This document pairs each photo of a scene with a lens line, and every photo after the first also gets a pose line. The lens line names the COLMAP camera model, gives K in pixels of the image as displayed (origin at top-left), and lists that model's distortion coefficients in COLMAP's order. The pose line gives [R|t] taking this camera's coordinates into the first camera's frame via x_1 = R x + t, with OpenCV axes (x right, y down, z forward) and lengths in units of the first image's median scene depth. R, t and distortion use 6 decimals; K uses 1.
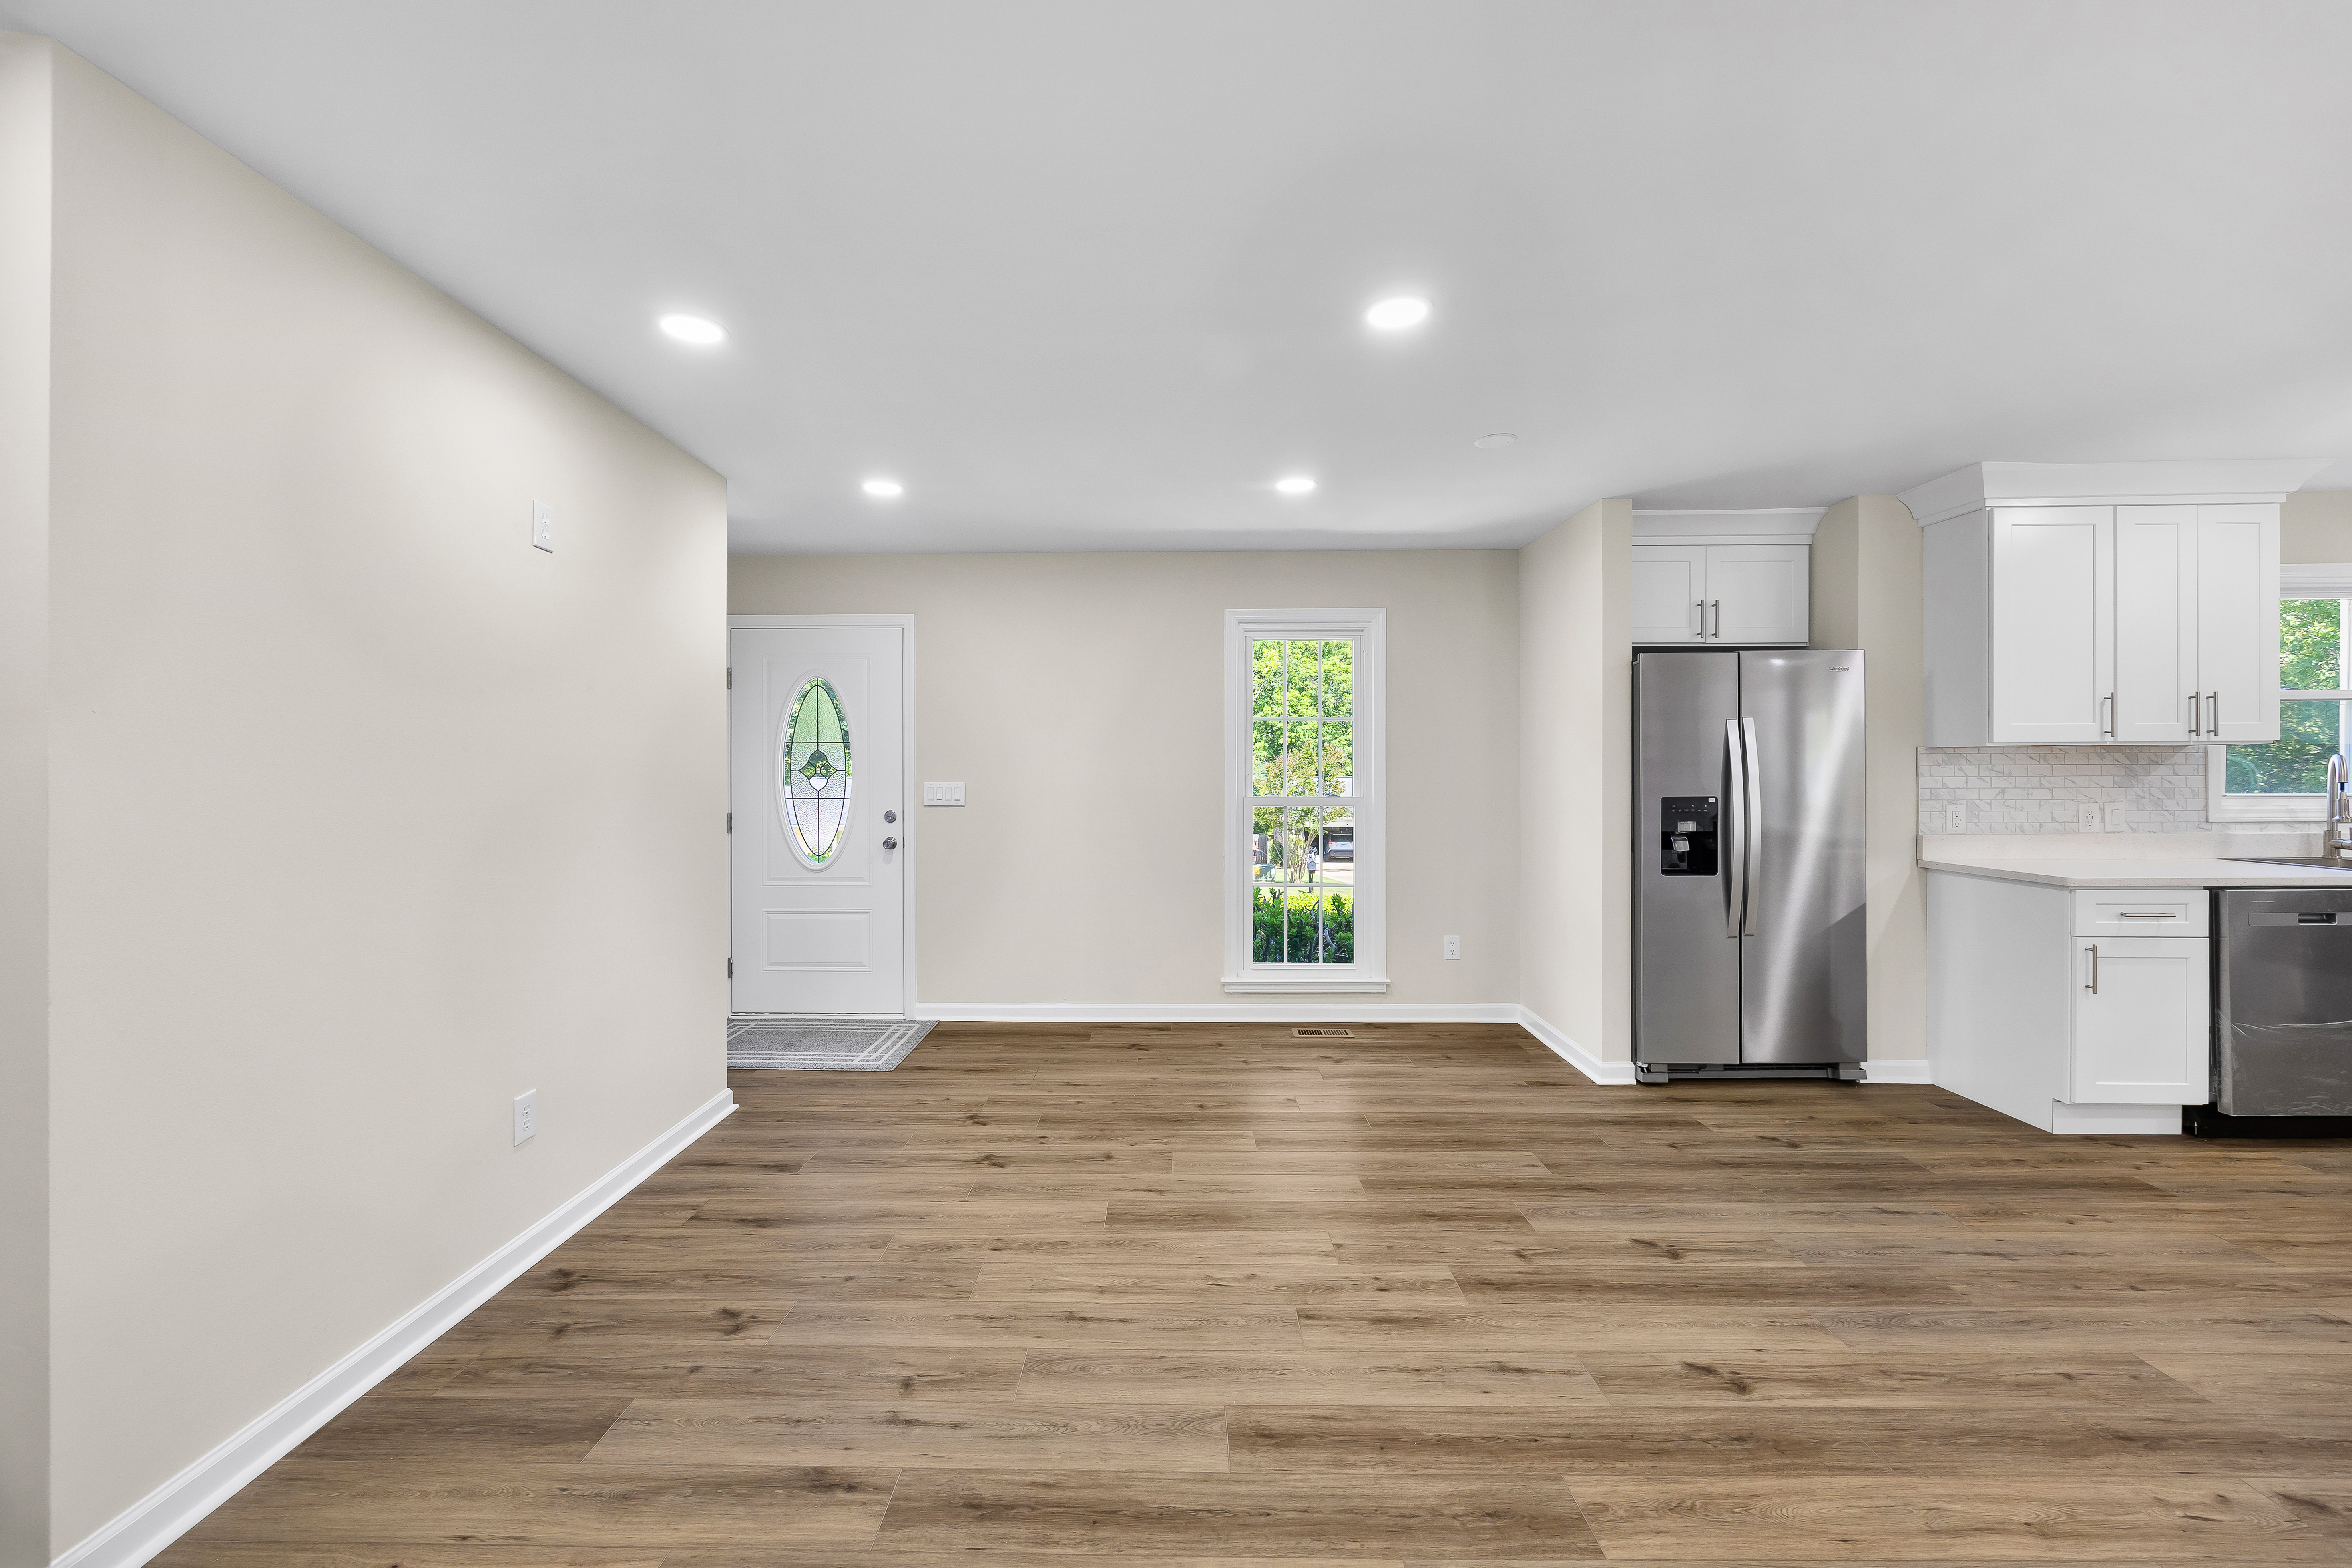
lens RADIAL K [[916.5, 0, 1155.9], [0, 916.5, 771.9], [0, 0, 1]] dist [-0.003272, -0.000013]
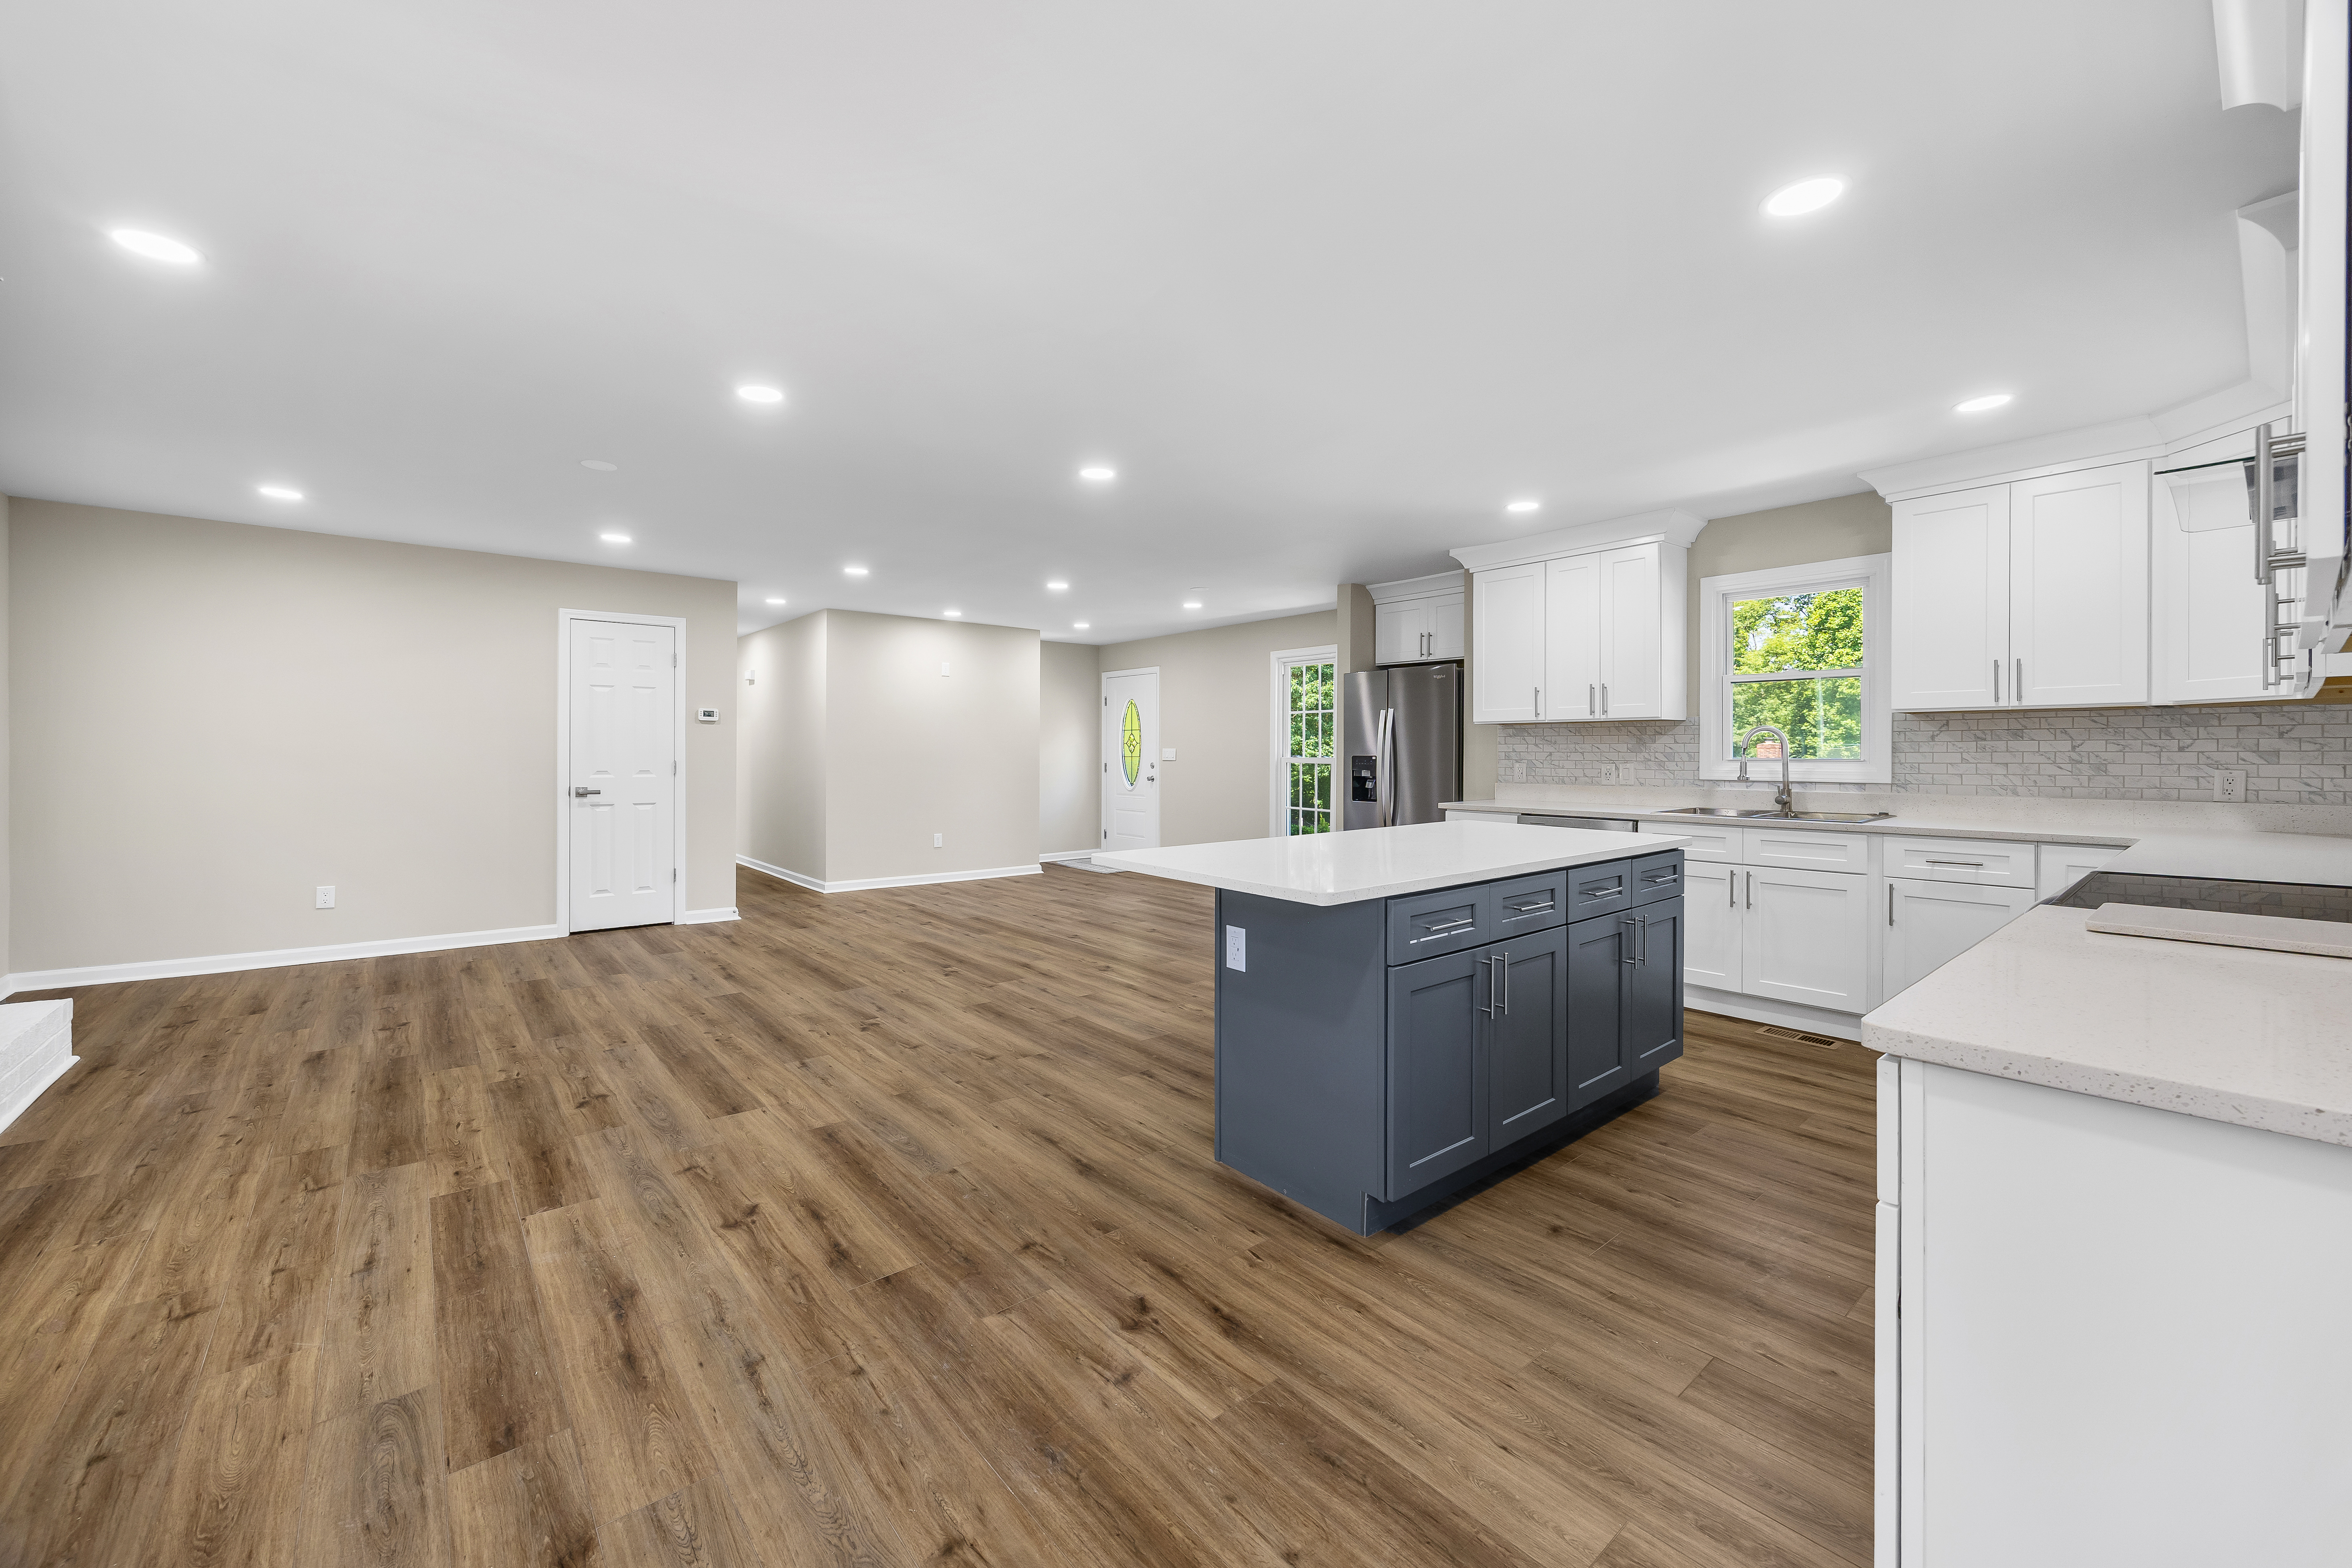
lens RADIAL K [[911.9, 0, 1156.8], [0, 911.9, 762.0], [0, 0, 1]] dist [-0.004377, -0.000214]
pose [[0.651878, 0.015412, -0.758167, 1.924811], [-0.004768, 0.999857, 0.016225, 0.015357], [0.758309, -0.006962, 0.651858, -0.482899]]
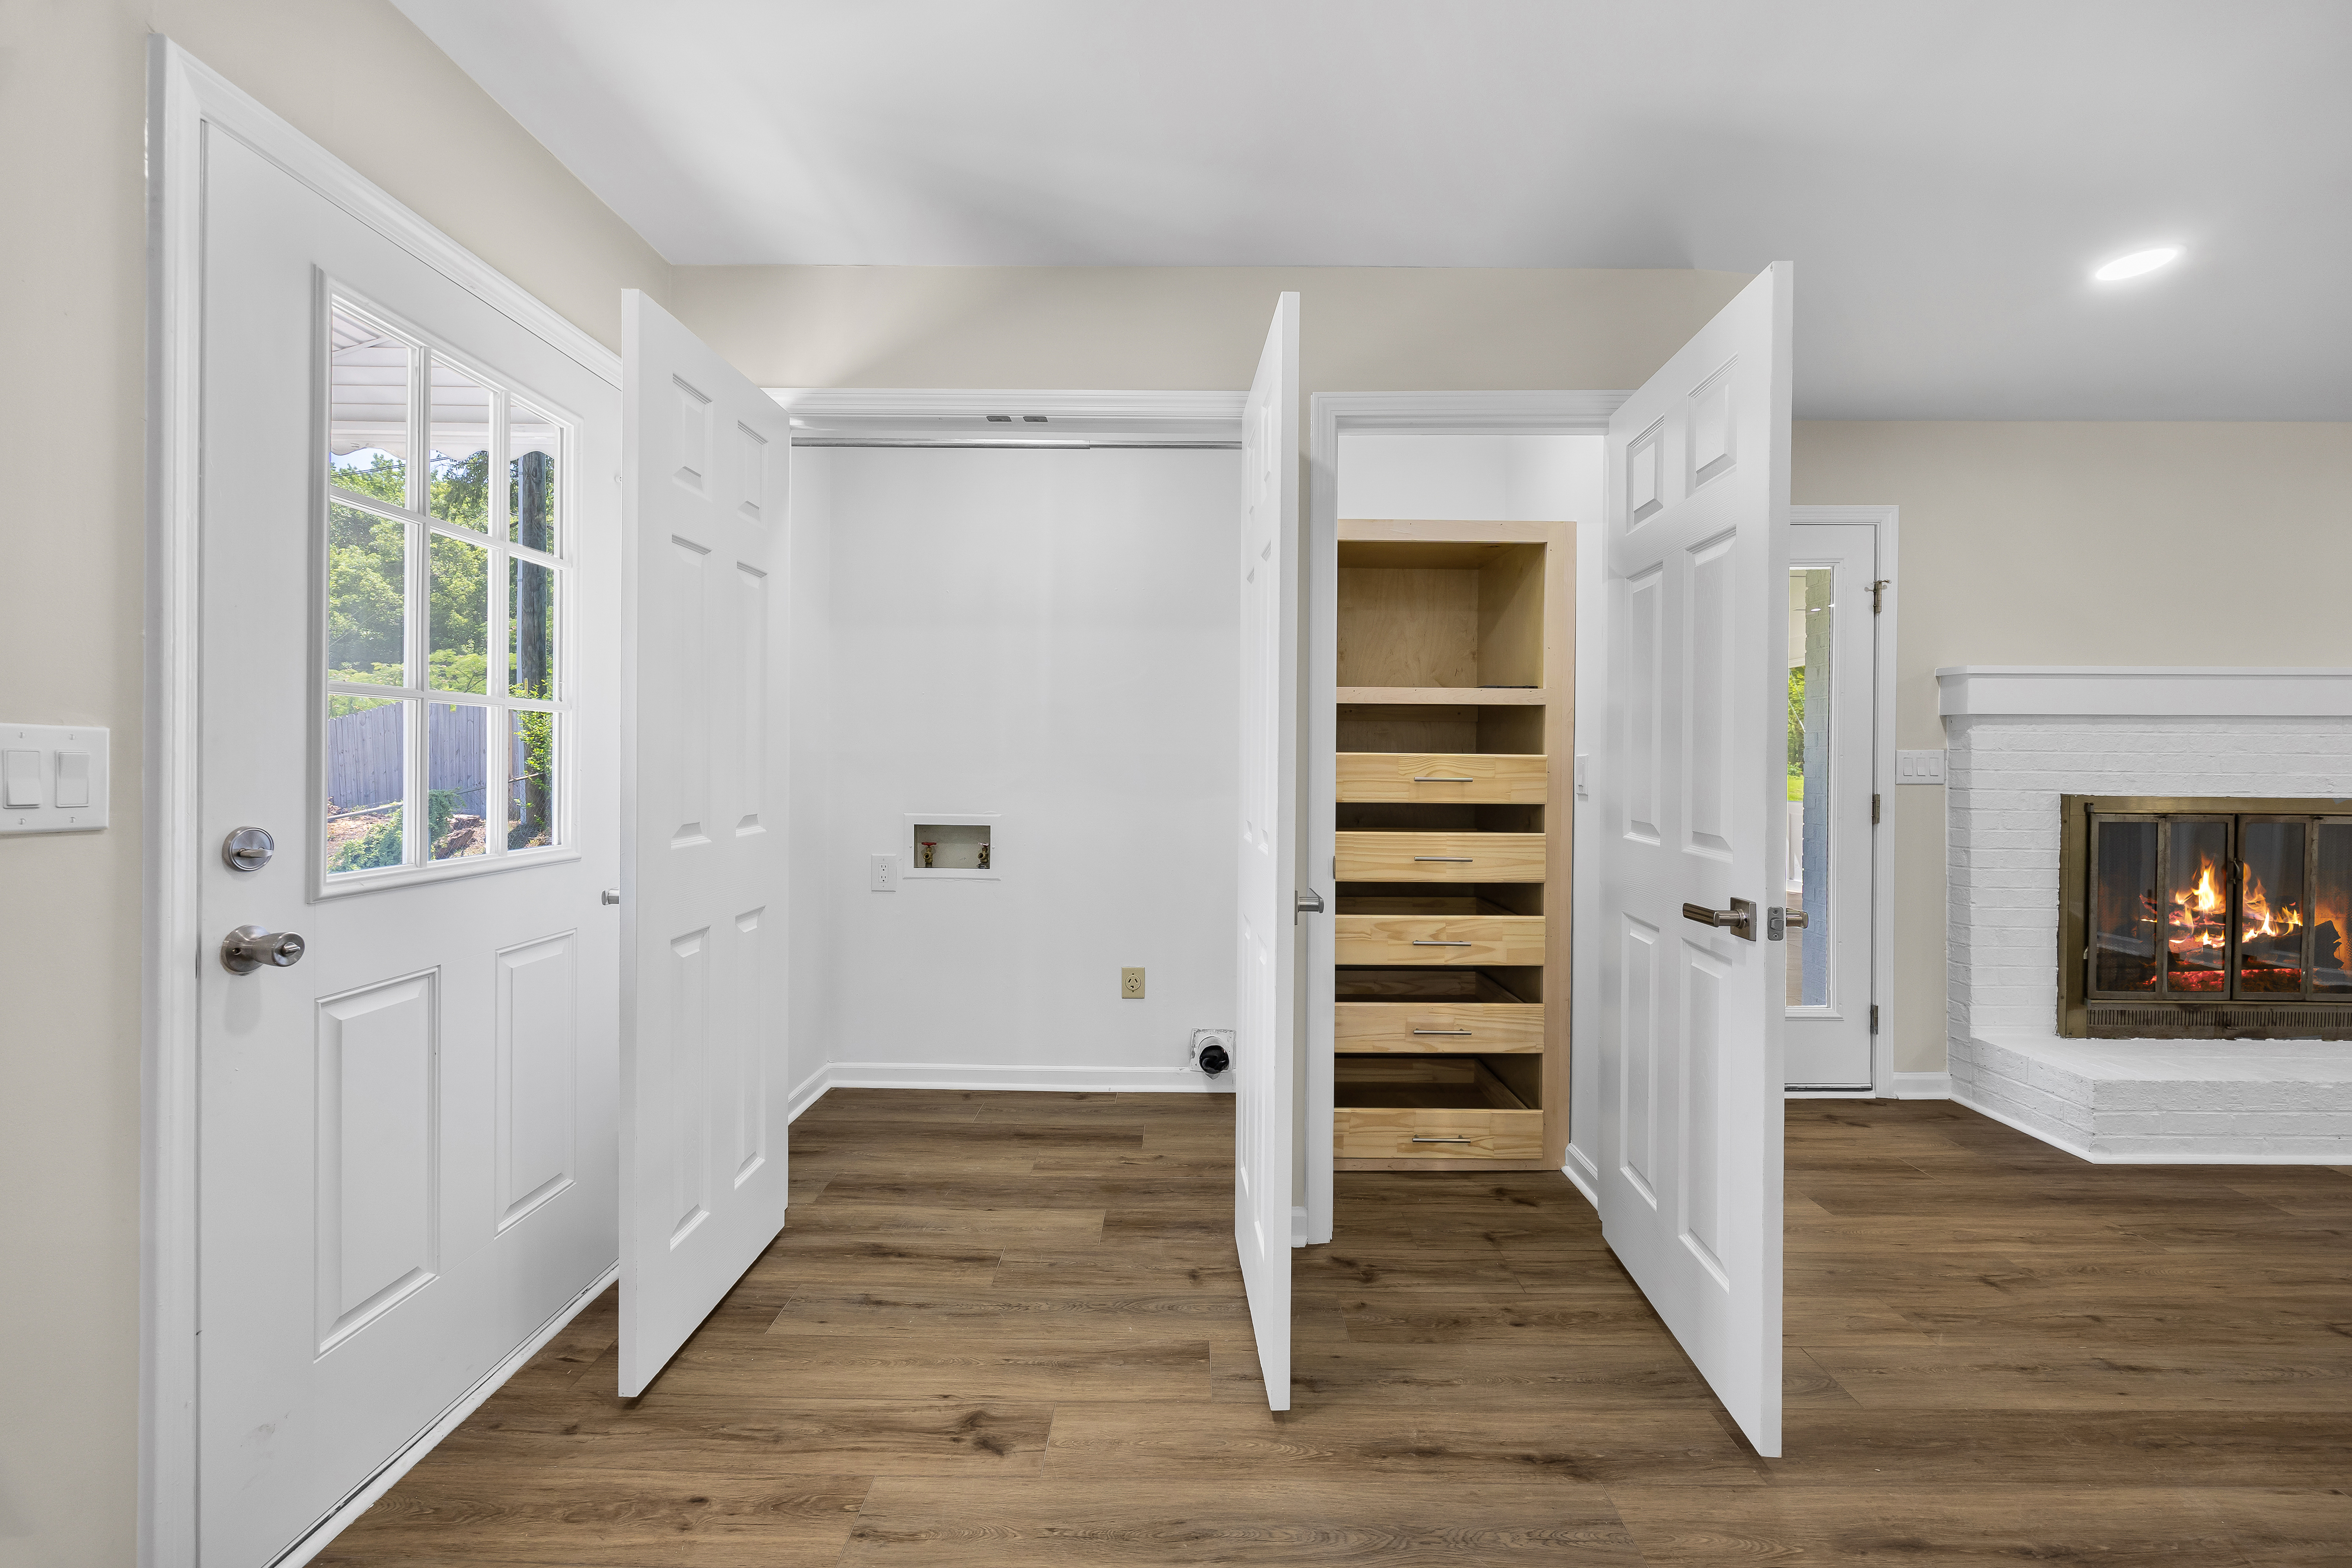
lens RADIAL K [[923.0, 0, 1182.1], [0, 923.0, 758.9], [0, 0, 1]] dist [-0.000213, -0.000001]
pose [[-0.999844, -0.002795, -0.017447, 1.648833], [-0.002815, 0.999995, 0.001110, 0.015757], [0.017444, 0.001159, -0.999847, 0.085415]]
